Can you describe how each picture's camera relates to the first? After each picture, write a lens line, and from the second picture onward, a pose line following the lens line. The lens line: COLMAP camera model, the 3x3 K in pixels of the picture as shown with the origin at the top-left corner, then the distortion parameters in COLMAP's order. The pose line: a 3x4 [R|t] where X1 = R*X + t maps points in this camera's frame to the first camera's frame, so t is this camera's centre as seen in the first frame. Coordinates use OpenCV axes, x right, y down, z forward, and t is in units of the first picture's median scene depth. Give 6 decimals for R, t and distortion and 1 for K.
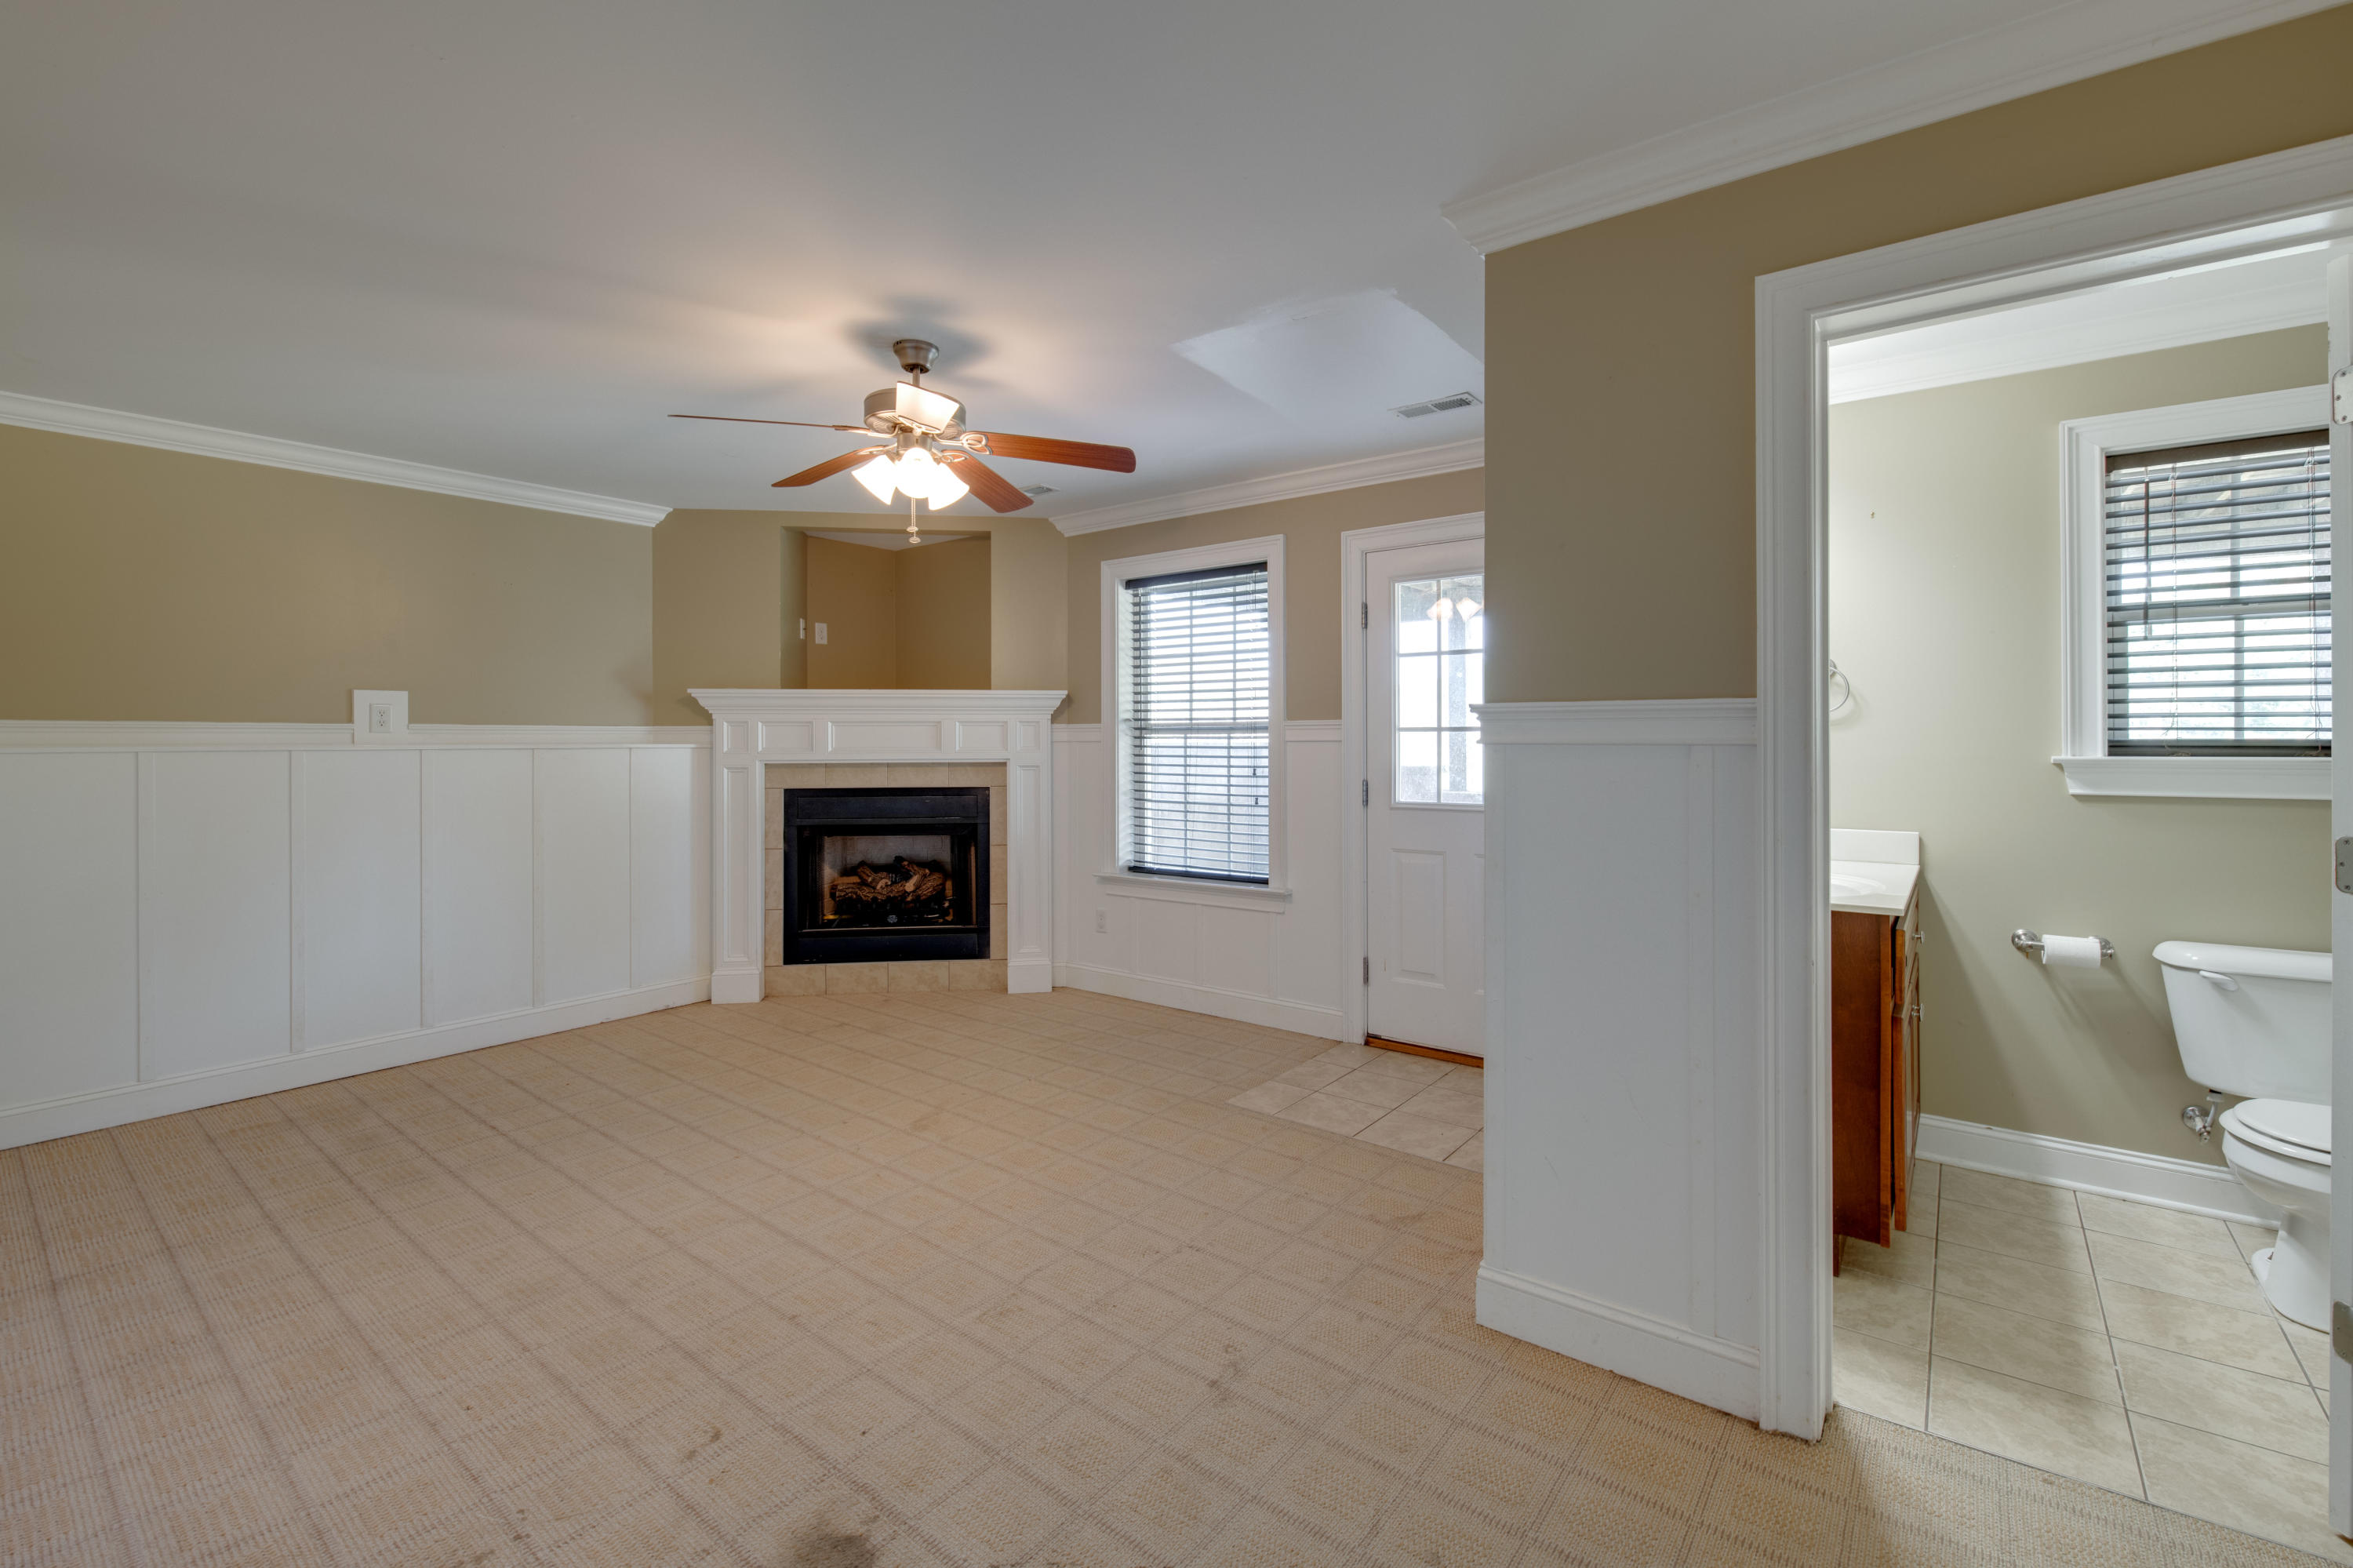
lens RADIAL K [[1045.6, 0, 1204.9], [0, 1045.6, 744.3], [0, 0, 1]] dist [0.011060, -0.000182]
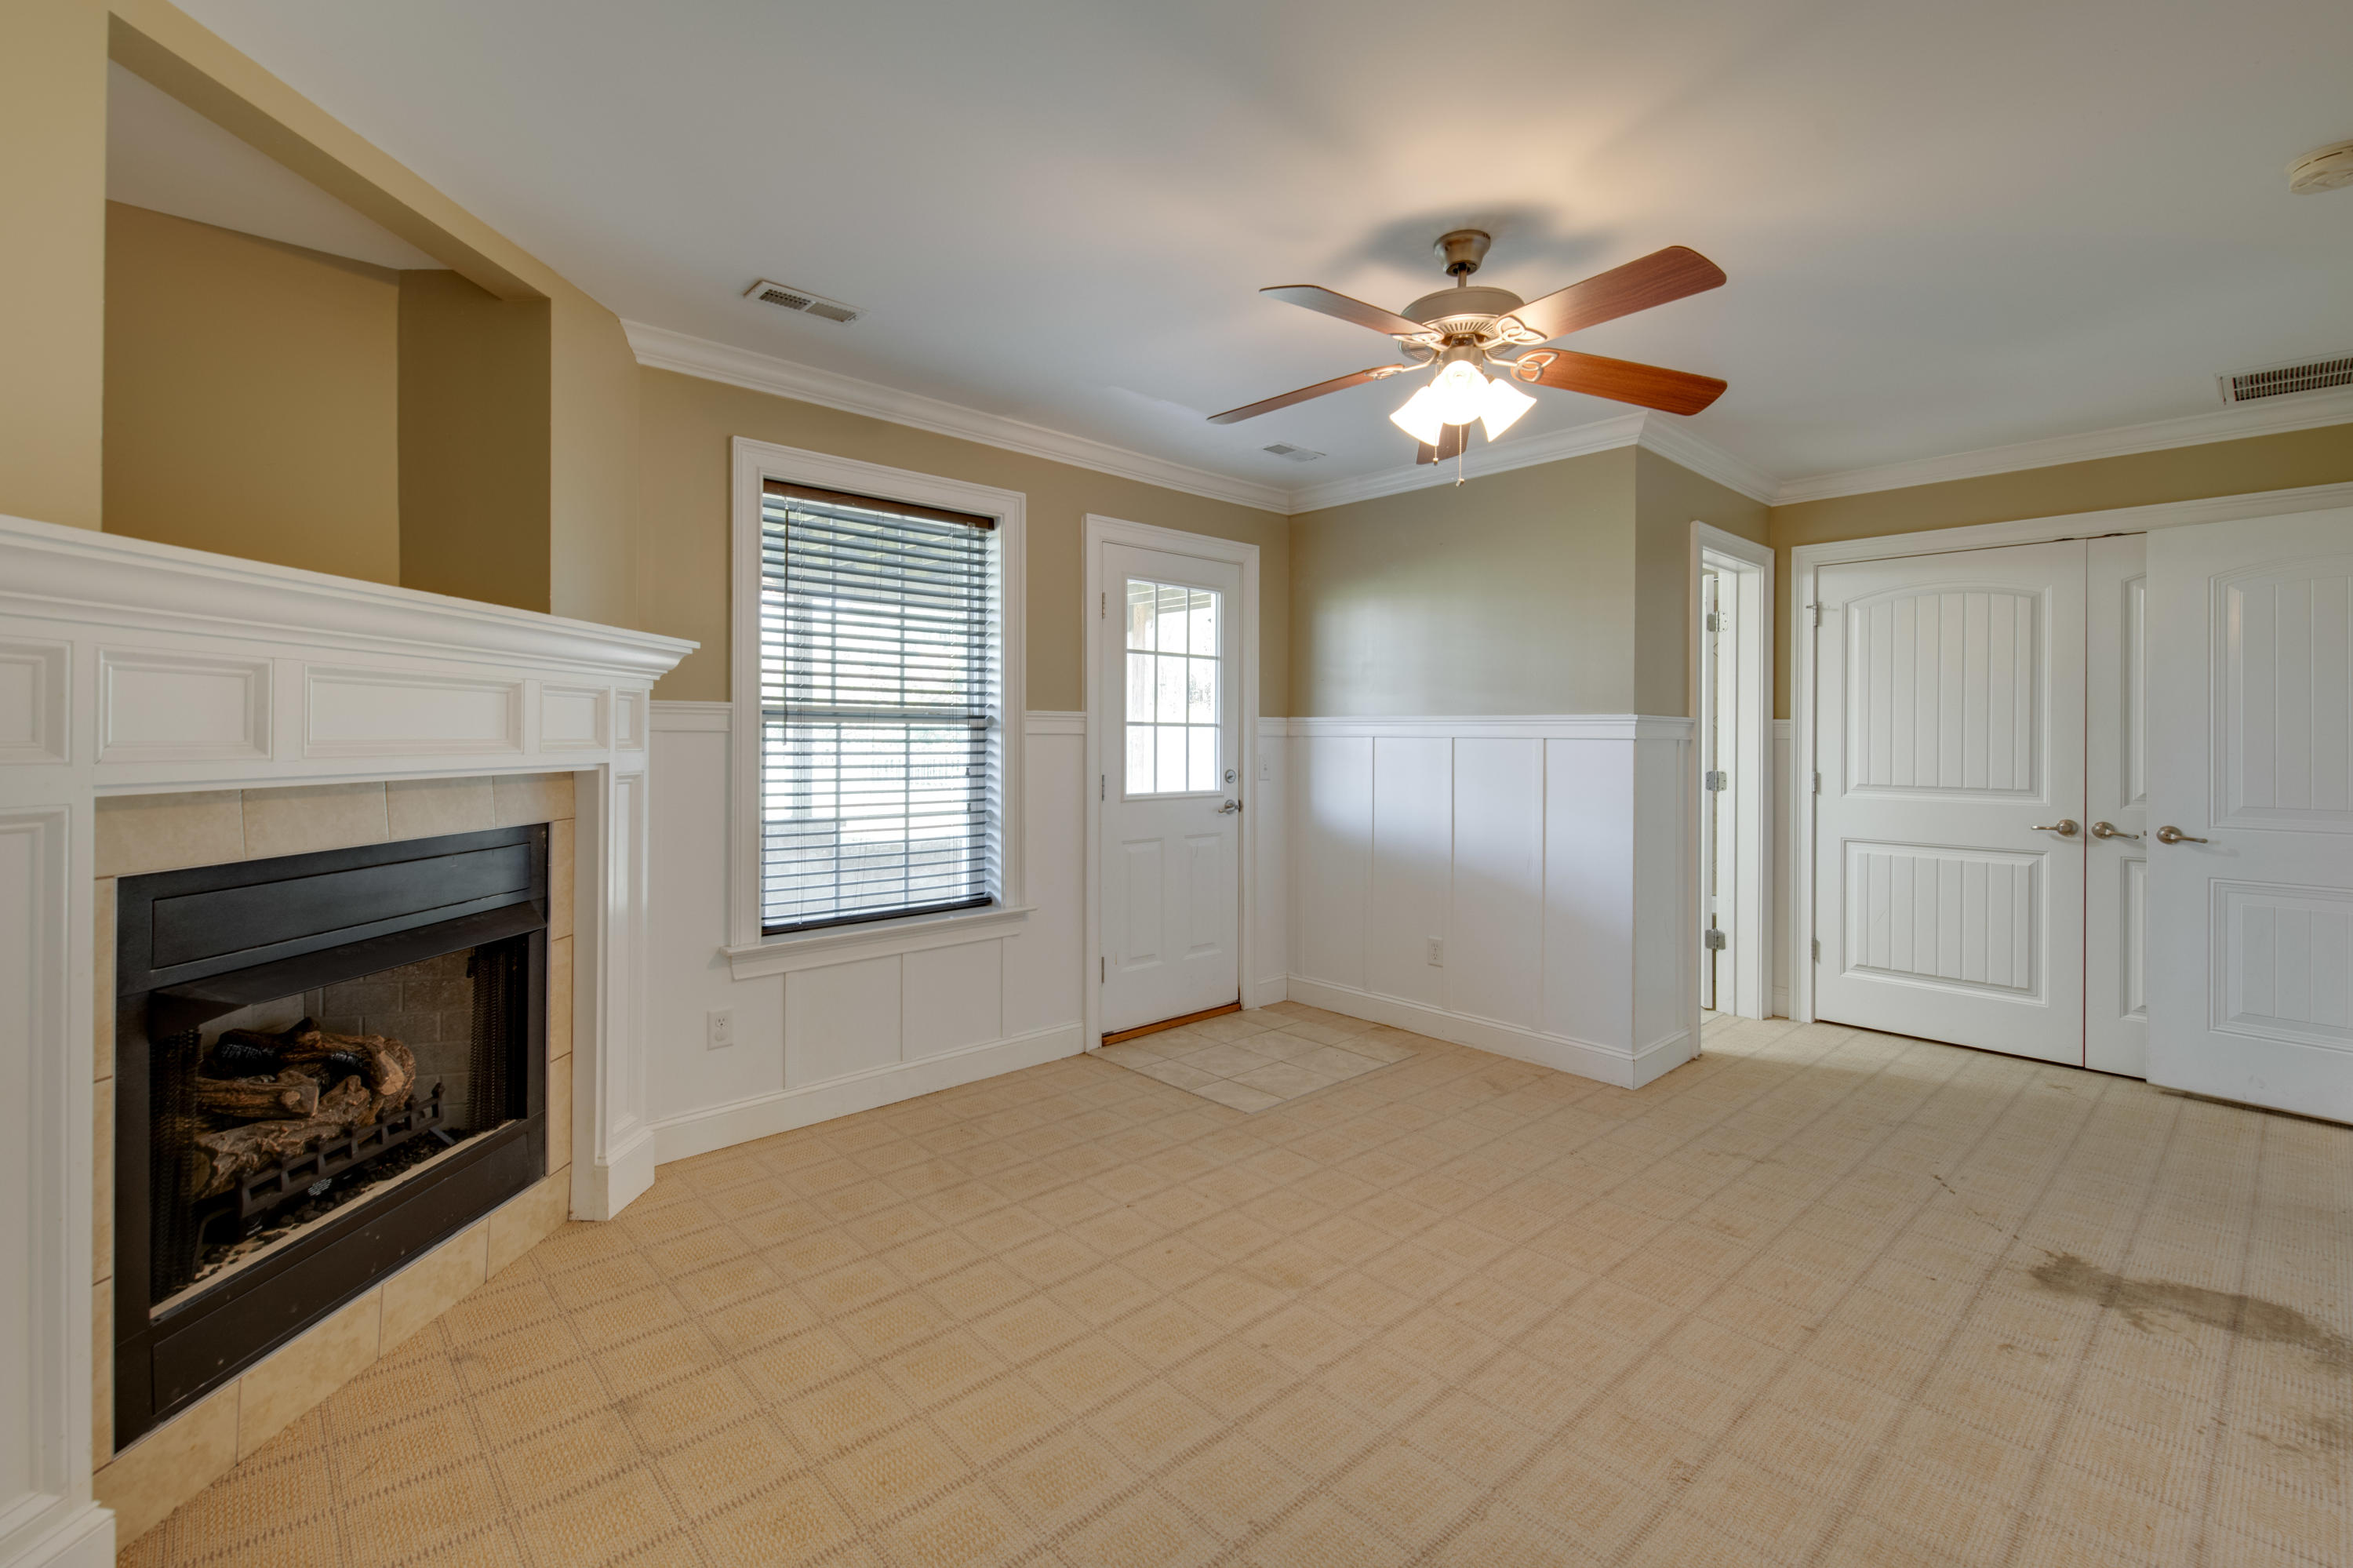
lens RADIAL K [[1014.1, 0, 1184.4], [0, 1014.1, 752.5], [0, 0, 1]] dist [0.001474, -0.000896]
pose [[0.162213, -0.011323, 0.986691, -1.100382], [-0.004346, 0.999916, 0.012189, 0.001473], [-0.986746, -0.006265, 0.162151, 1.112392]]
